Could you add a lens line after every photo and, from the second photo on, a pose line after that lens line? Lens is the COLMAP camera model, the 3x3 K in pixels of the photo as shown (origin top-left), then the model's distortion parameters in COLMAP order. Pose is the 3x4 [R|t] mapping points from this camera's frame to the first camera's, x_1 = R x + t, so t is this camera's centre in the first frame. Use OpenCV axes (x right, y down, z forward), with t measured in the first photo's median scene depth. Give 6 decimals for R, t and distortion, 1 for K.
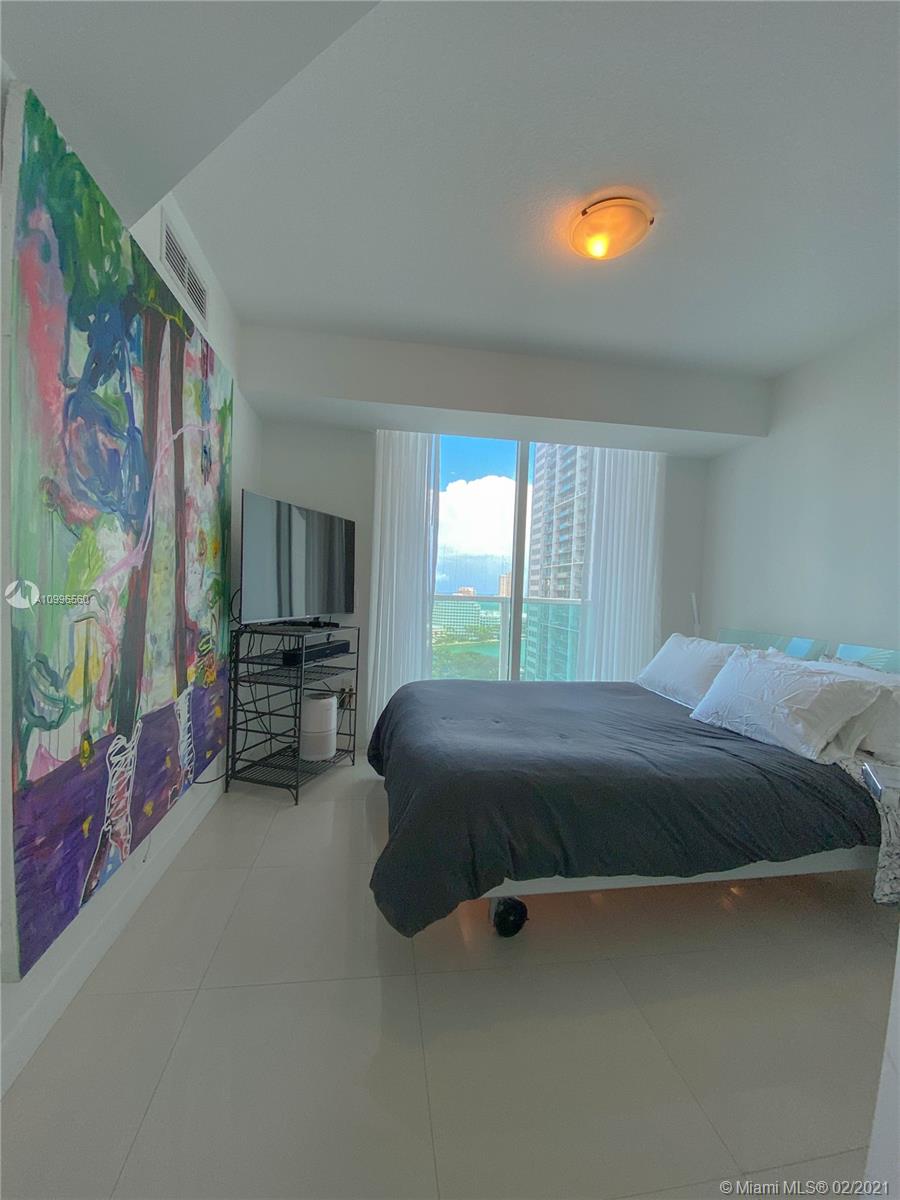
lens RADIAL K [[492.9, 0, 450.0], [0, 492.9, 600.0], [0, 0, 1]] dist [0.011940, -0.015414]
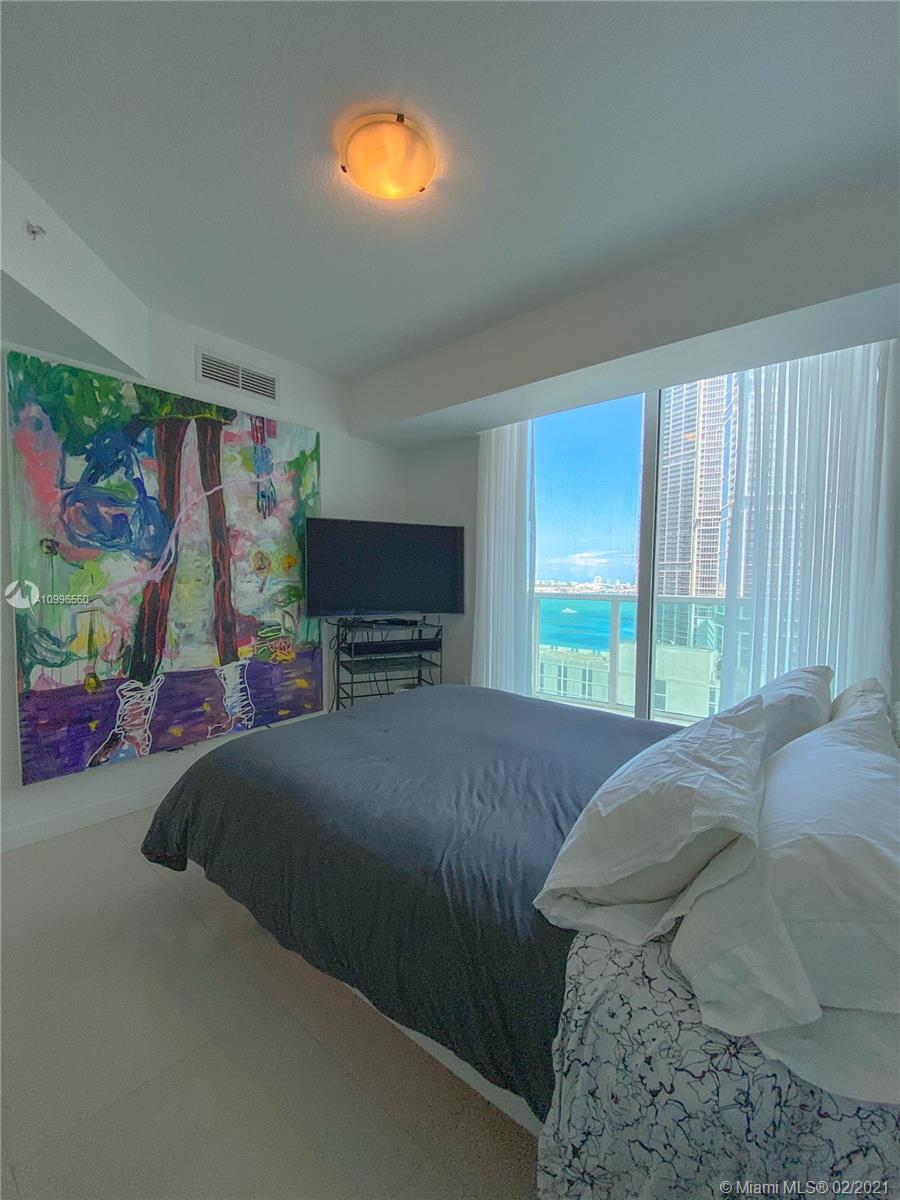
lens RADIAL K [[485.2, 0, 450.0], [0, 485.2, 600.0], [0, 0, 1]] dist [0.011951, -0.015116]
pose [[0.664779, 0.003381, -0.747033, 1.006574], [-0.003522, 0.999993, 0.001392, -0.007178], [0.747032, 0.001705, 0.664786, 0.538630]]
